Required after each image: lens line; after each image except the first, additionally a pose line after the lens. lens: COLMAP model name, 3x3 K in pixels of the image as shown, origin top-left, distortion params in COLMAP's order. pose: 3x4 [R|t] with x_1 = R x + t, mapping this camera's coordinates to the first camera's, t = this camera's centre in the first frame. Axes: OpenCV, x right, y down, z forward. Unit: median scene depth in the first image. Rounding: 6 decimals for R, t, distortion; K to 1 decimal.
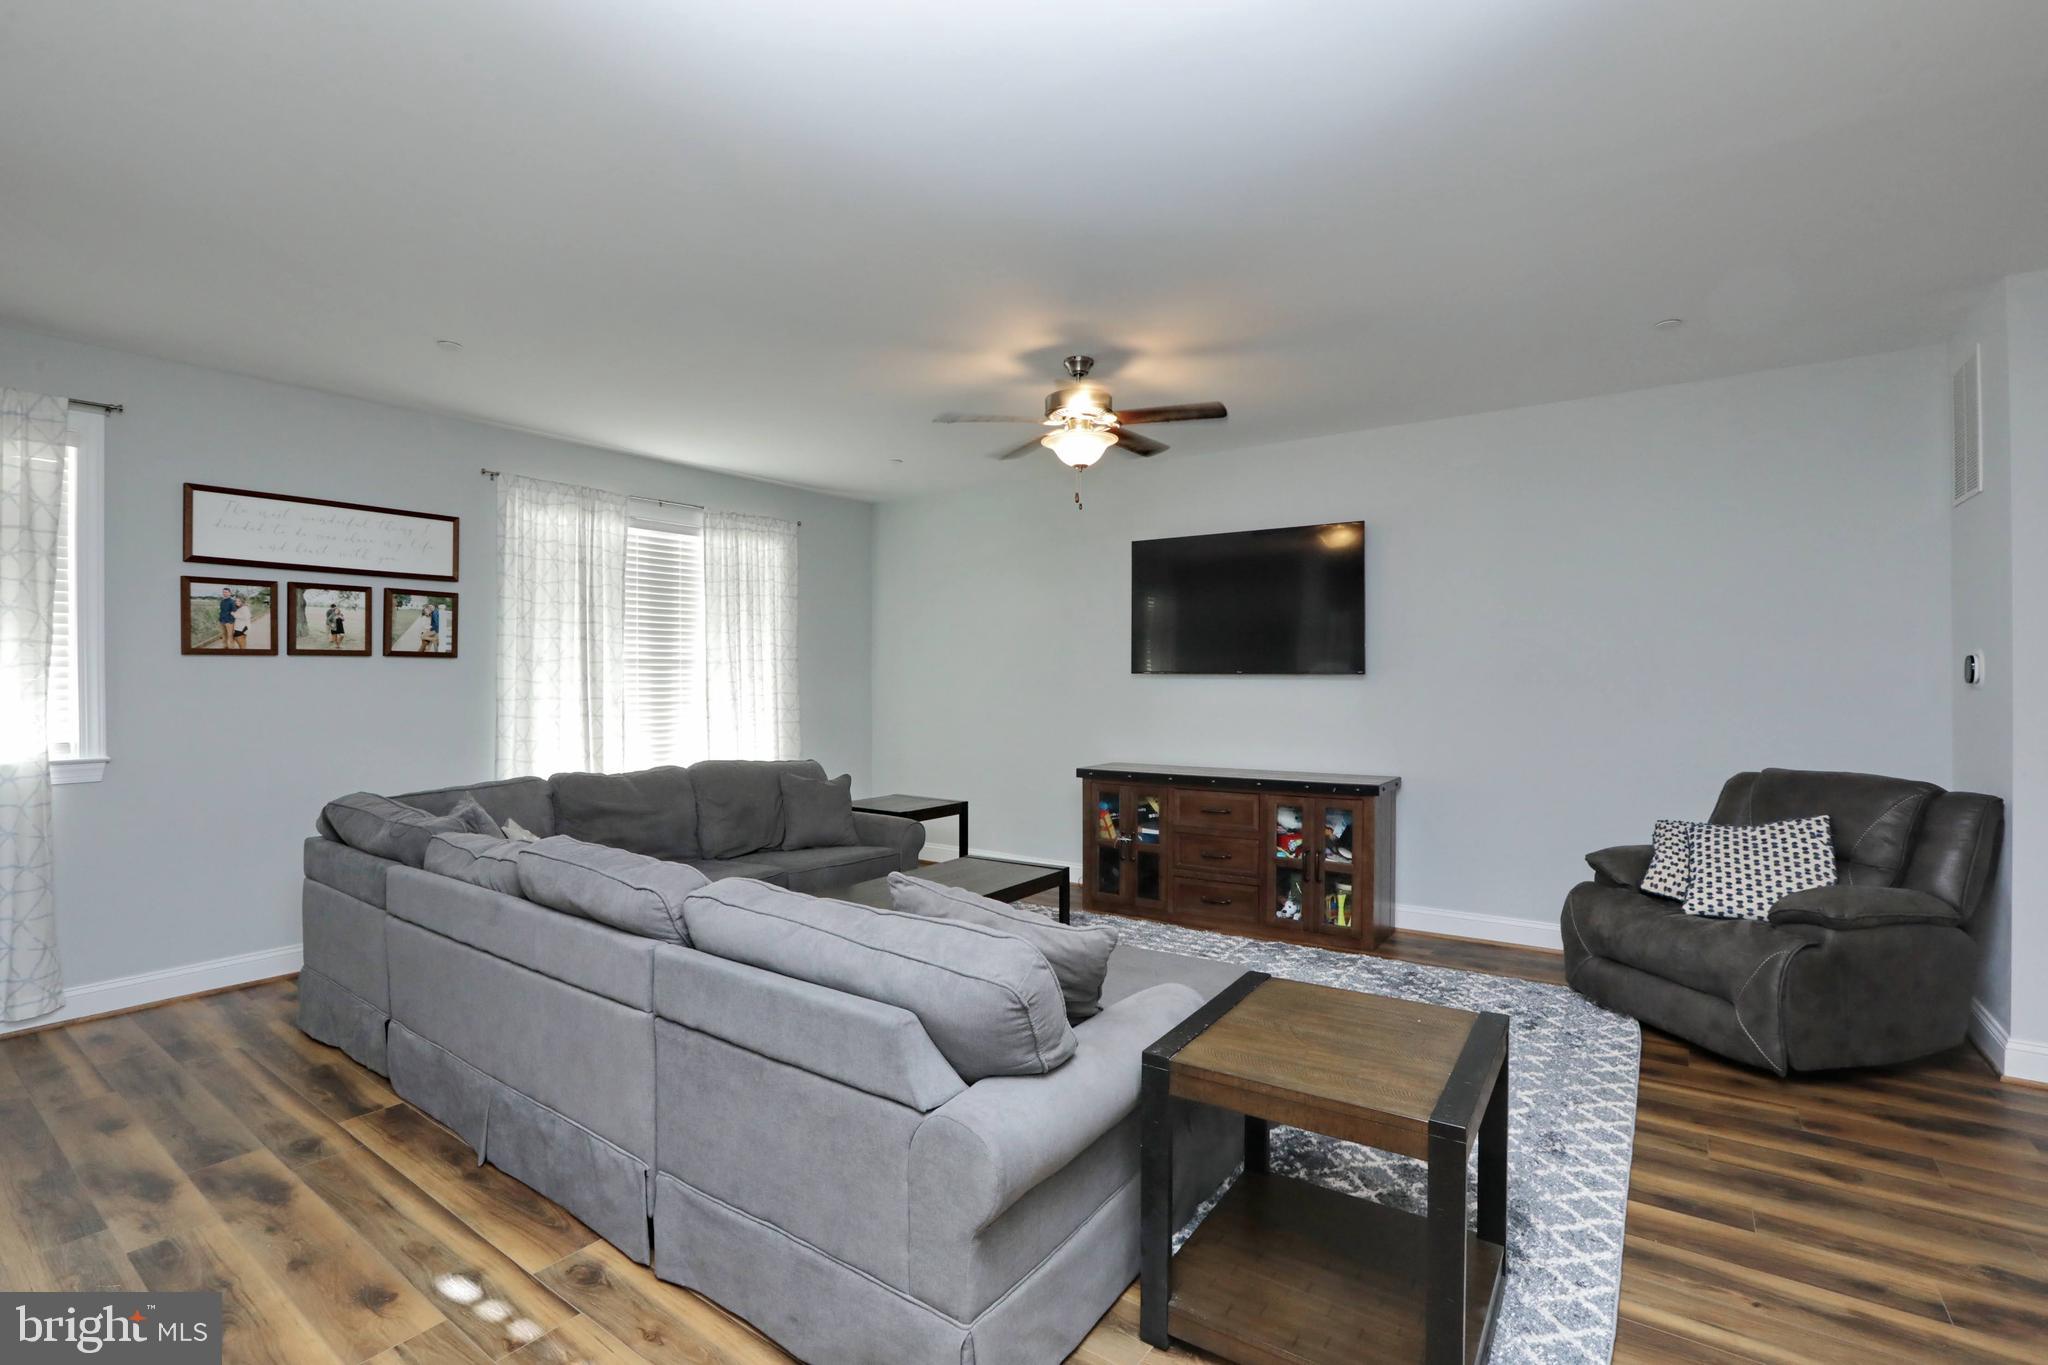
lens RADIAL K [[975.4, 0, 1027.8], [0, 975.4, 682.4], [0, 0, 1]] dist [-0.050492, 0.017801]
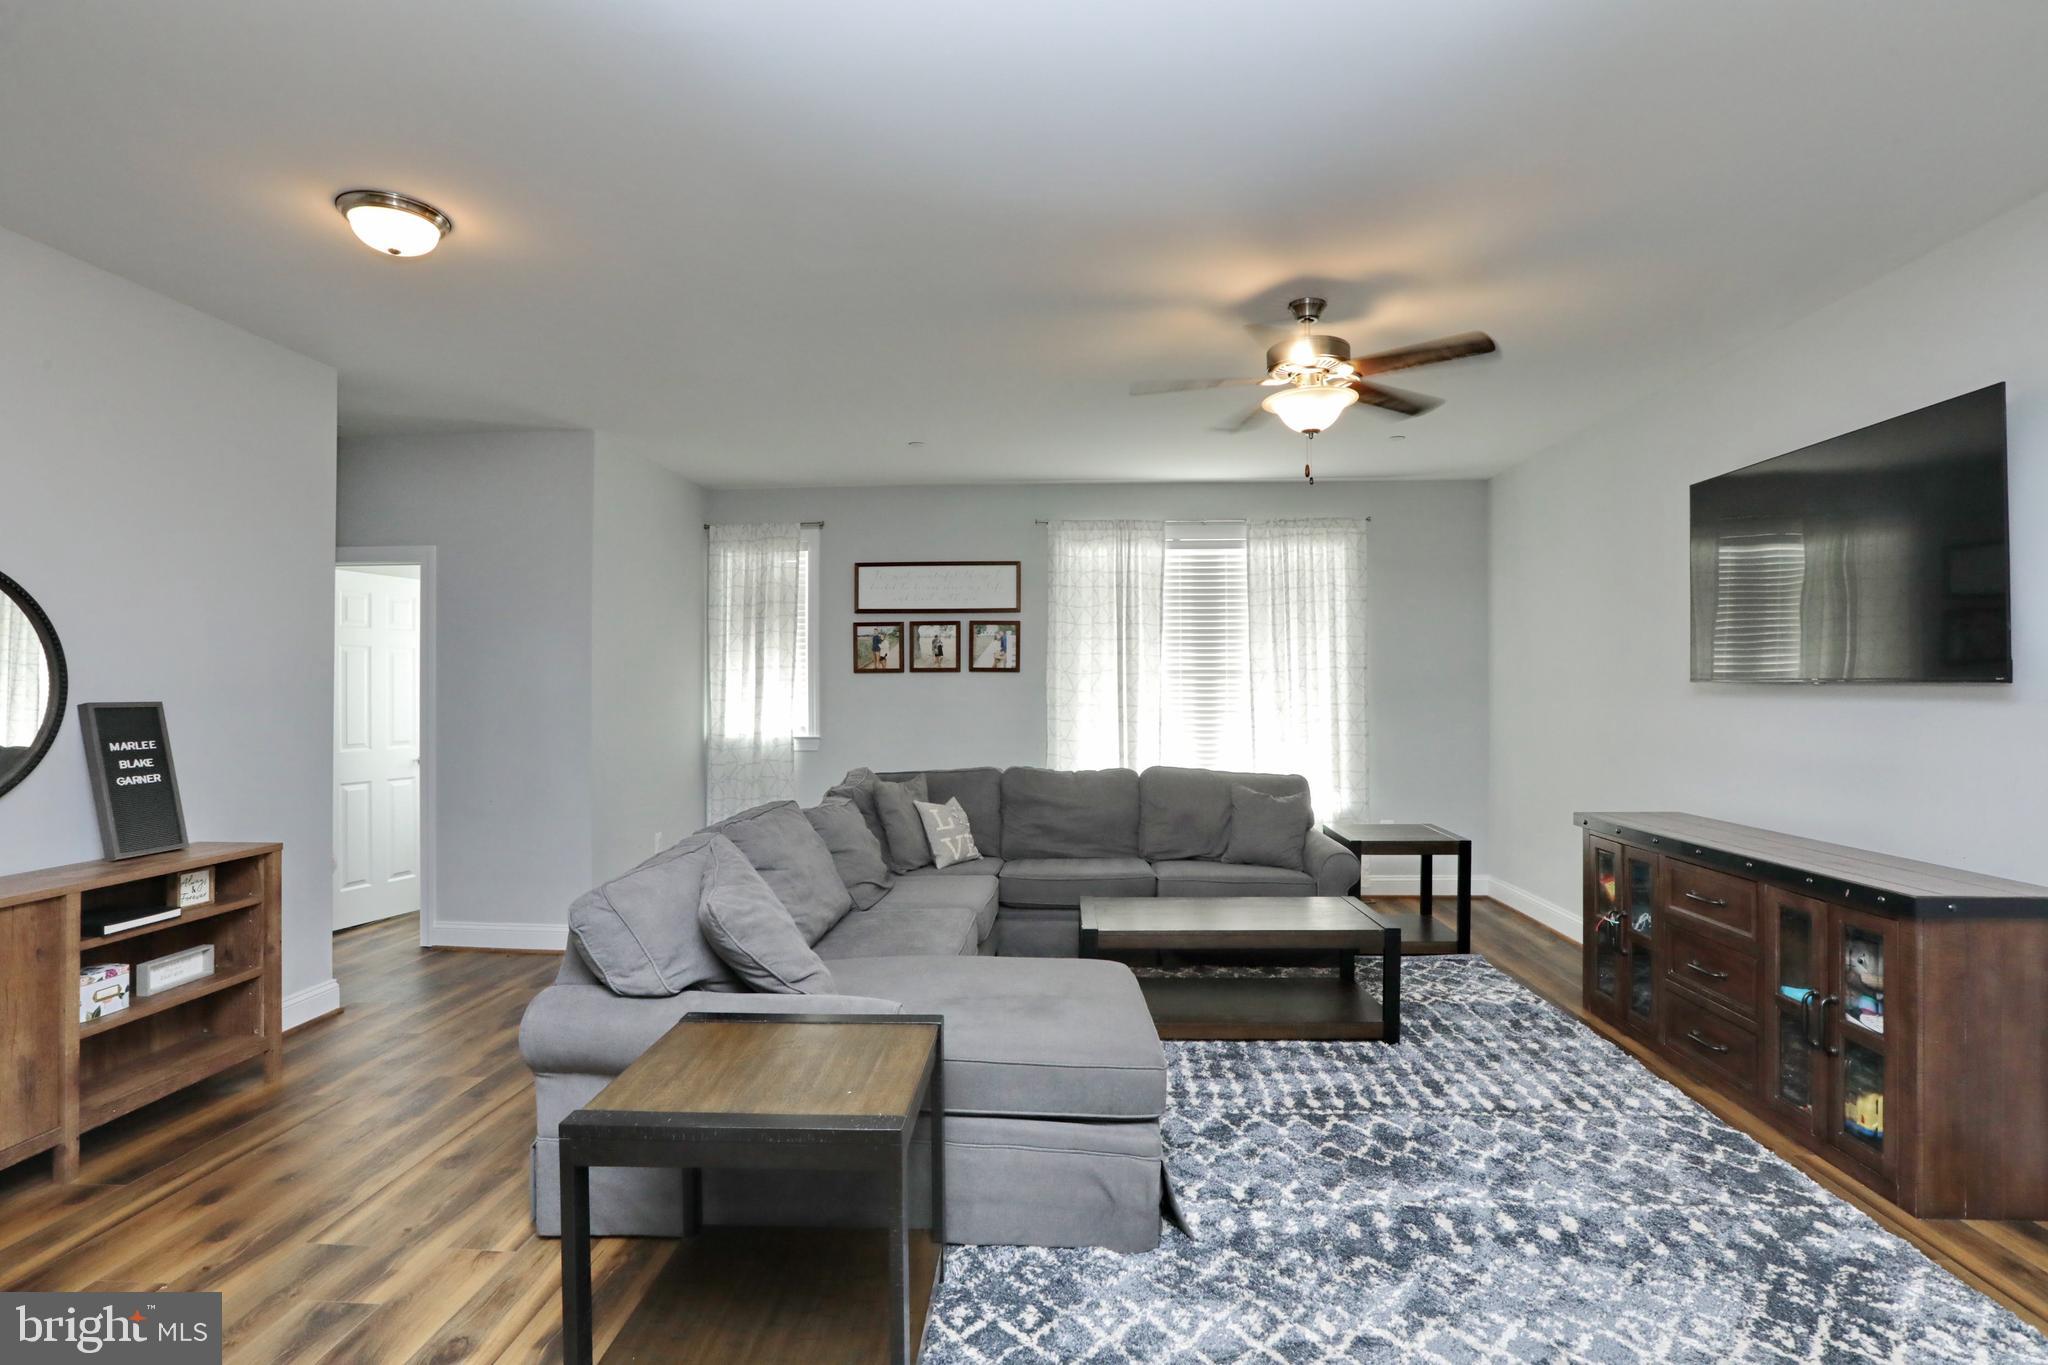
lens RADIAL K [[1014.2, 0, 1024.0], [0, 1014.2, 682.5], [0, 0, 1]] dist [-0.048357, 0.021937]
pose [[0.519133, -0.004528, -0.854681, 0.558476], [-0.001520, 0.999979, -0.006221, -0.003417], [0.854692, 0.004529, 0.519116, 0.311286]]
